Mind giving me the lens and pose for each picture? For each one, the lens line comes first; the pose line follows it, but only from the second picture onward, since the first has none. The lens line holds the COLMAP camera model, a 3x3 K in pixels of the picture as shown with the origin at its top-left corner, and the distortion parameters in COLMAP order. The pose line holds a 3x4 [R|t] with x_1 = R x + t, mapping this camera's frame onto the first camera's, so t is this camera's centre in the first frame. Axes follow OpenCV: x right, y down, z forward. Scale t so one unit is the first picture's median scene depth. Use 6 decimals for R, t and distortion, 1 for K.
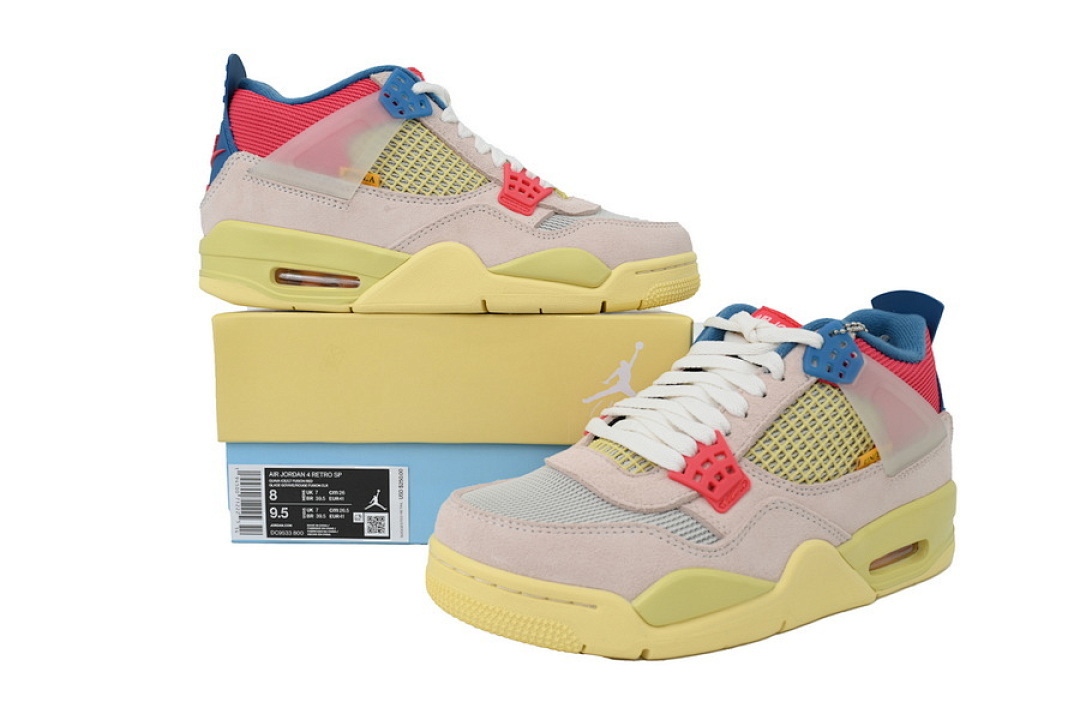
lens RADIAL K [[819.7, 0, 536.0], [0, 819.7, 356.4], [0, 0, 1]] dist [-0.000700, 0.005908]
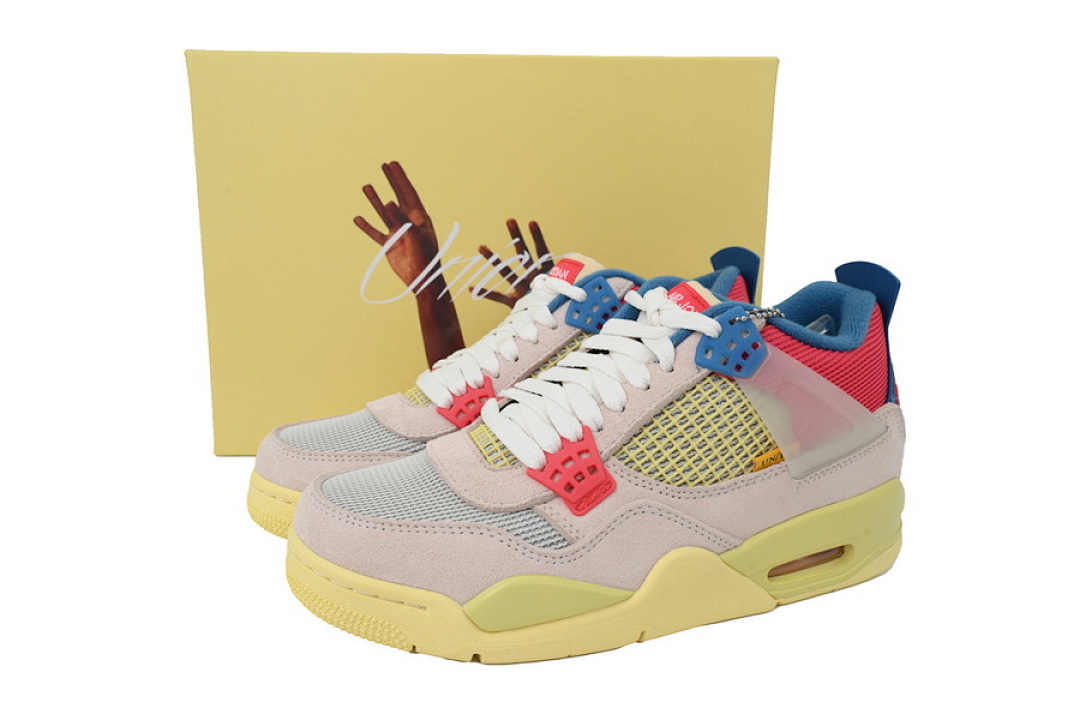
lens RADIAL K [[819.7, 0, 546.9], [0, 819.7, 364.2], [0, 0, 1]] dist [-0.000700, 0.005908]
pose [[0.988395, 0.030940, -0.148722, 0.308953], [-0.014656, 0.993893, 0.109367, -0.079022], [0.151197, -0.105918, 0.982813, 0.086977]]
